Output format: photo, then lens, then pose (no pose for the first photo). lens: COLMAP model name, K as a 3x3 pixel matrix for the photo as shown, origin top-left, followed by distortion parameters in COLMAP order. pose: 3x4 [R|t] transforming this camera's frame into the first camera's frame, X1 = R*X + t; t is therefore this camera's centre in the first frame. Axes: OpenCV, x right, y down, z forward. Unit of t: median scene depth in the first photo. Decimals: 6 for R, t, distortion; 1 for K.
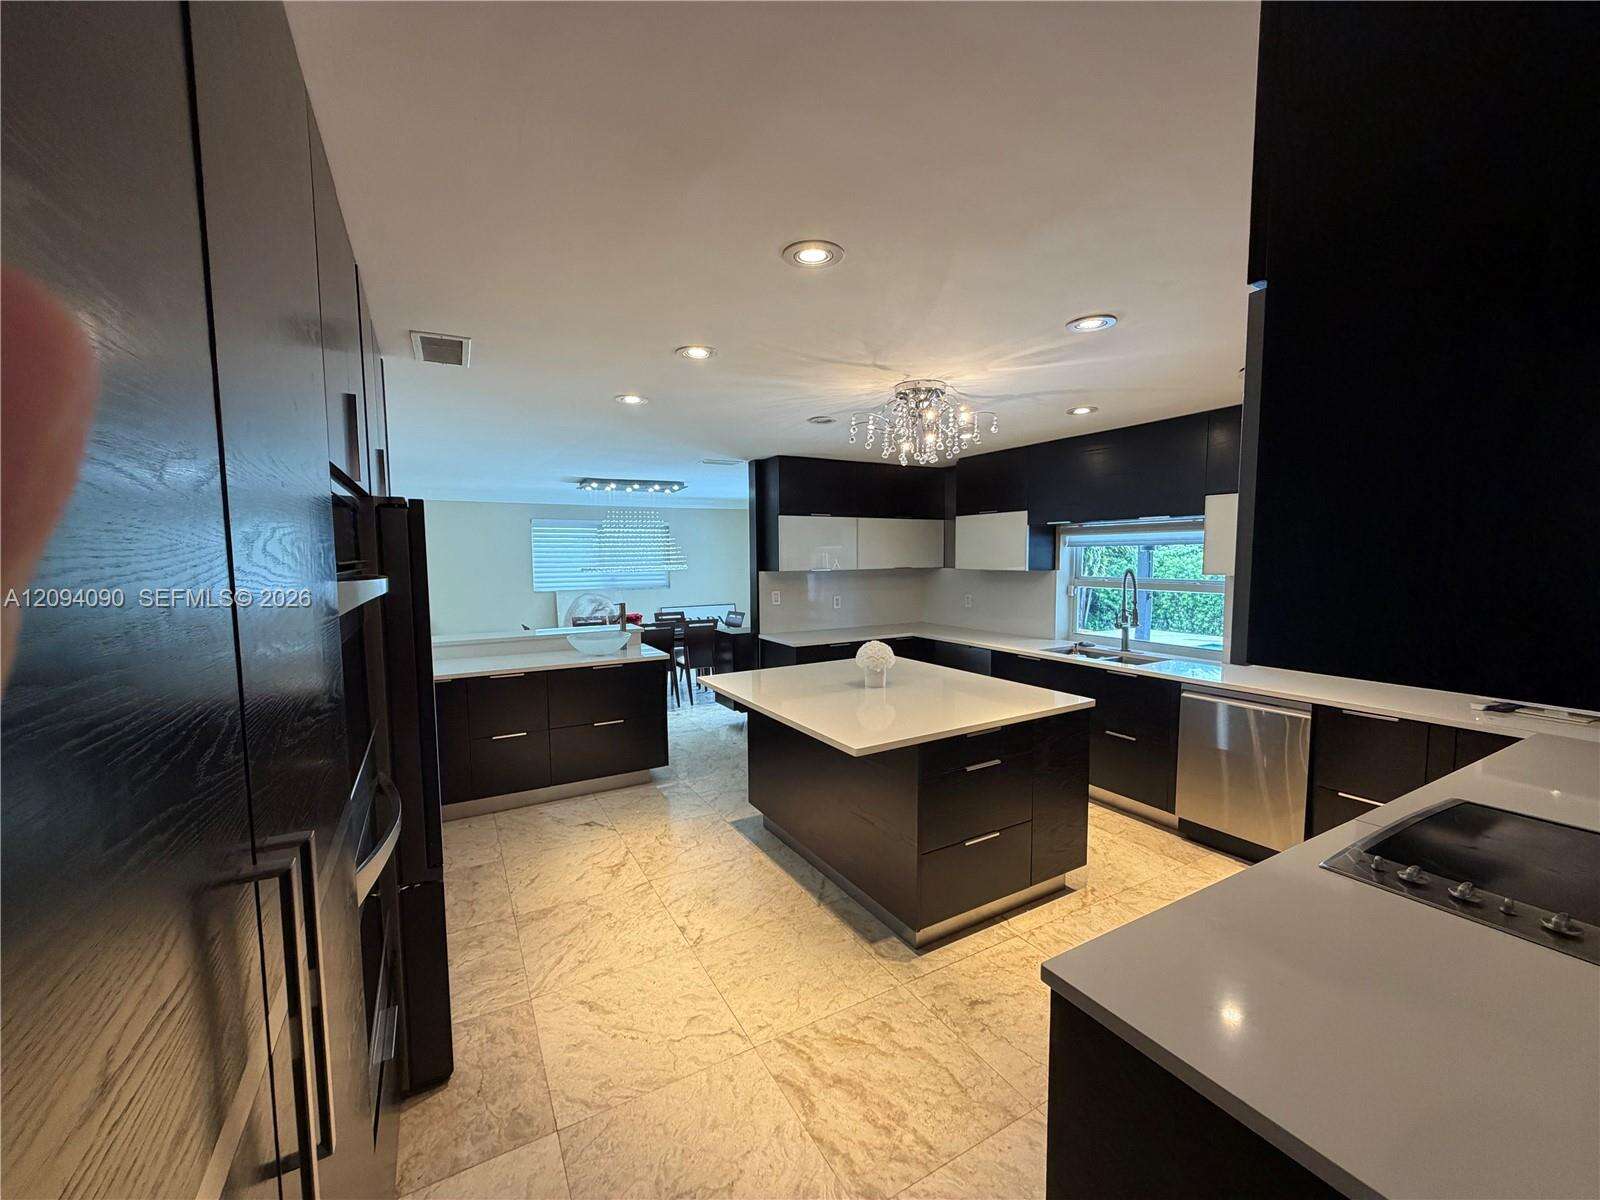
lens RADIAL K [[633.2, 0, 796.8], [0, 633.2, 602.0], [0, 0, 1]] dist [-0.001415, 0.000077]
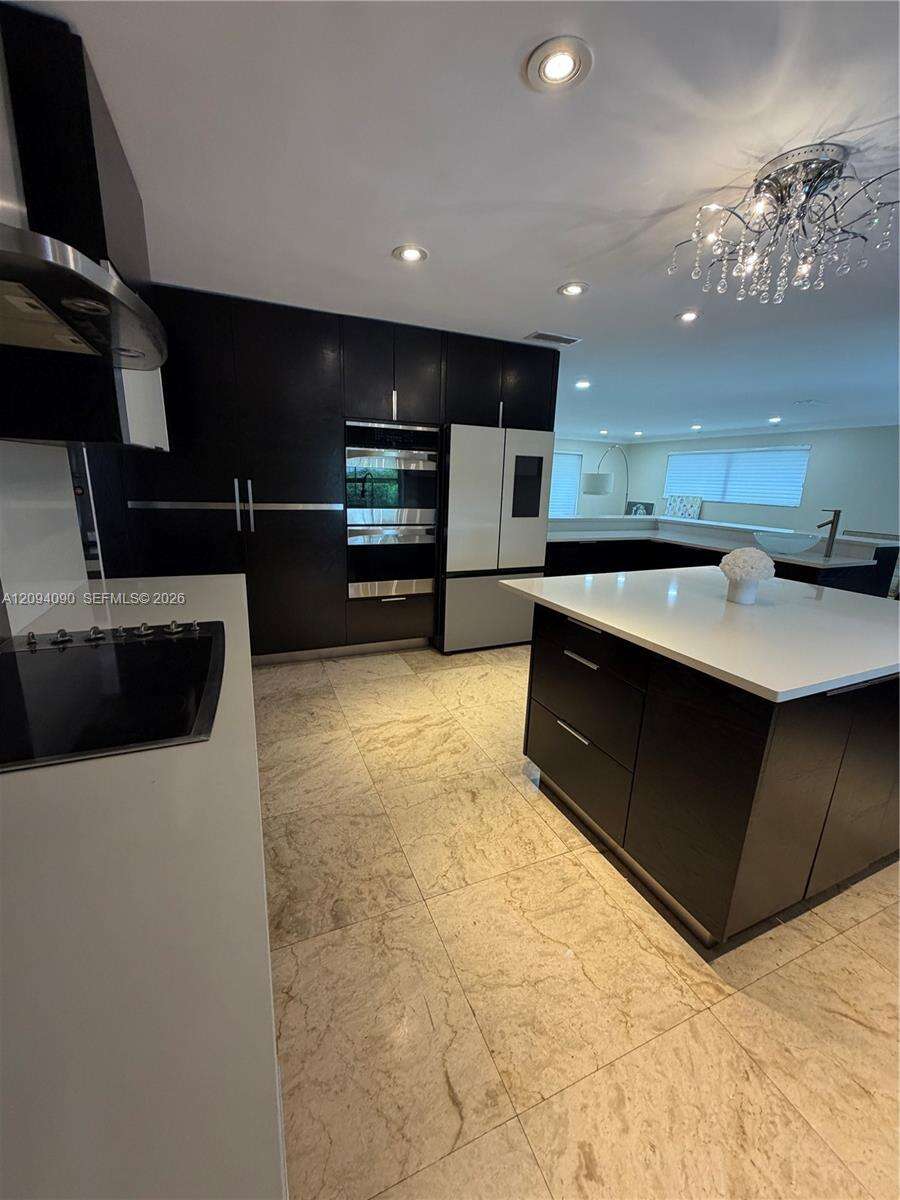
lens RADIAL K [[473.1, 0, 450.0], [0, 473.1, 600.0], [0, 0, 1]] dist [-0.017631, 0.000237]
pose [[-0.102317, 0.253887, -0.961807, 1.115617], [-0.105930, 0.958603, 0.264310, 0.011238], [0.989096, 0.128928, -0.071187, 0.981939]]
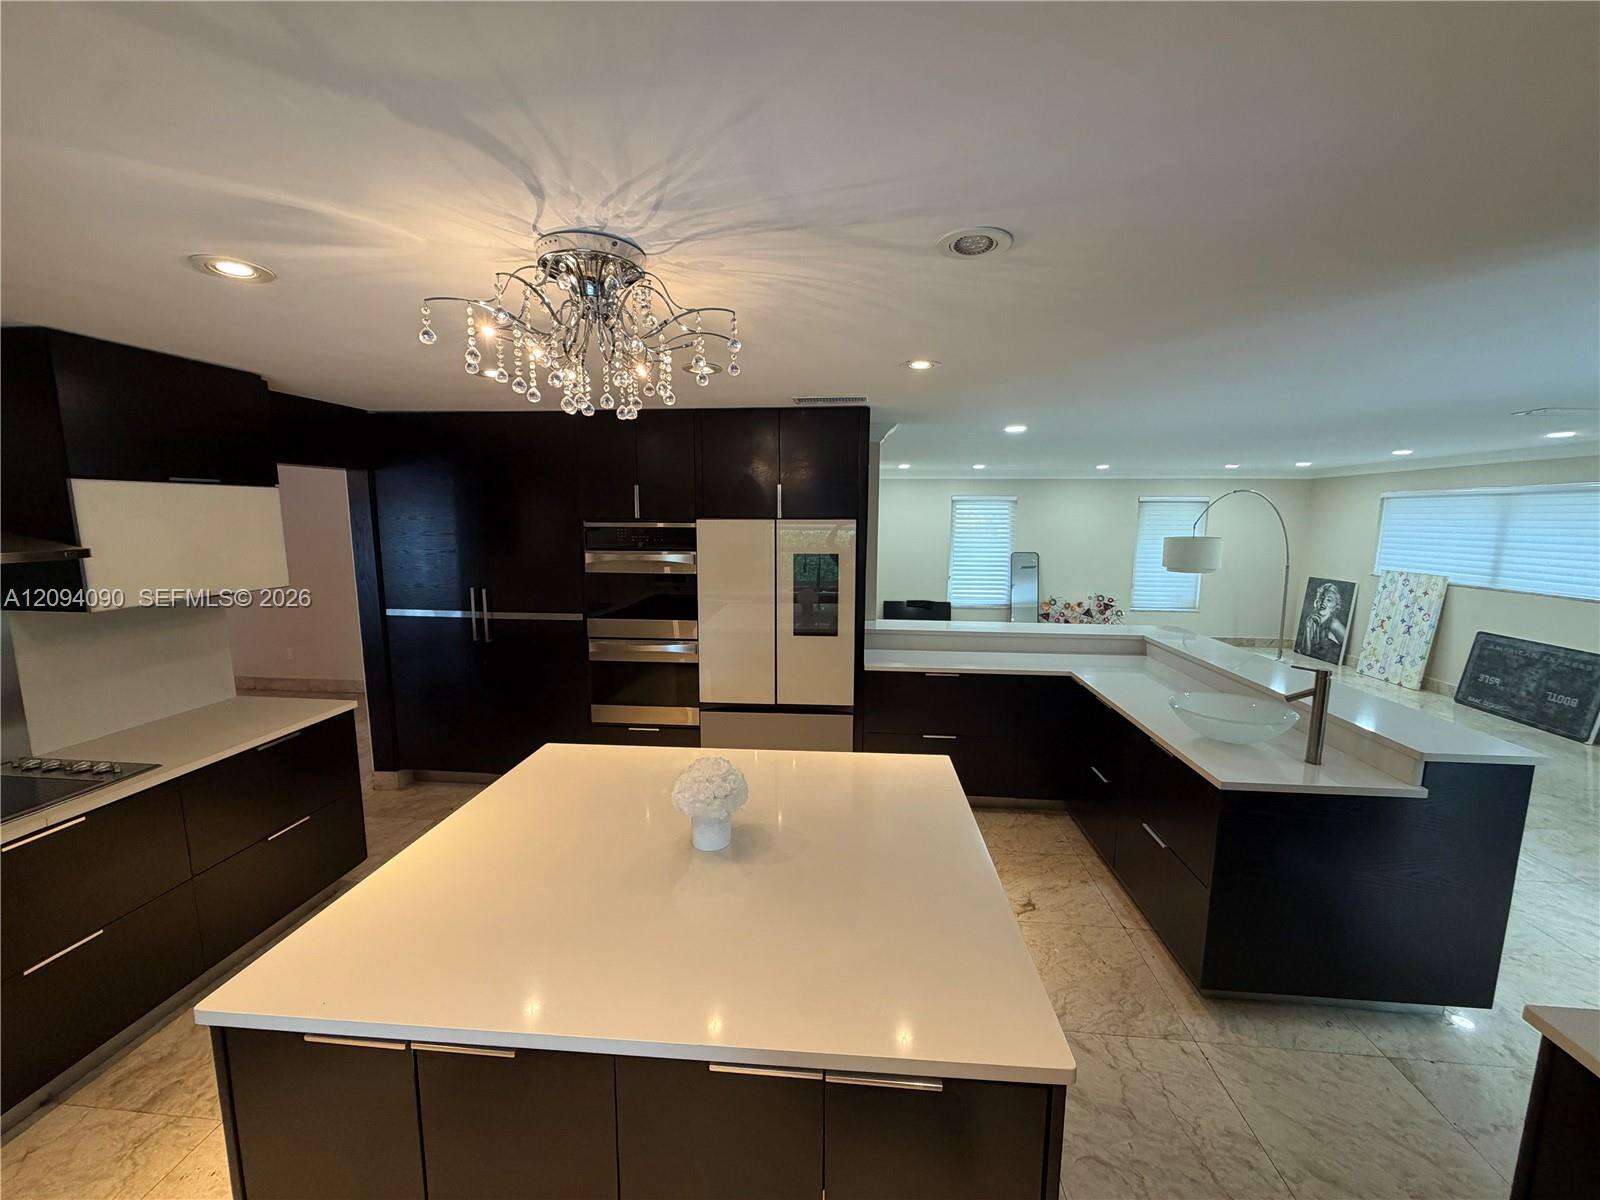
lens RADIAL K [[633.2, 0, 796.8], [0, 633.2, 602.0], [0, 0, 1]] dist [-0.001415, 0.000077]
pose [[-0.565193, 0.119211, -0.816300, 0.720548], [-0.062858, 0.980404, 0.186698, -0.244525], [0.822560, 0.156831, -0.546625, 1.944037]]
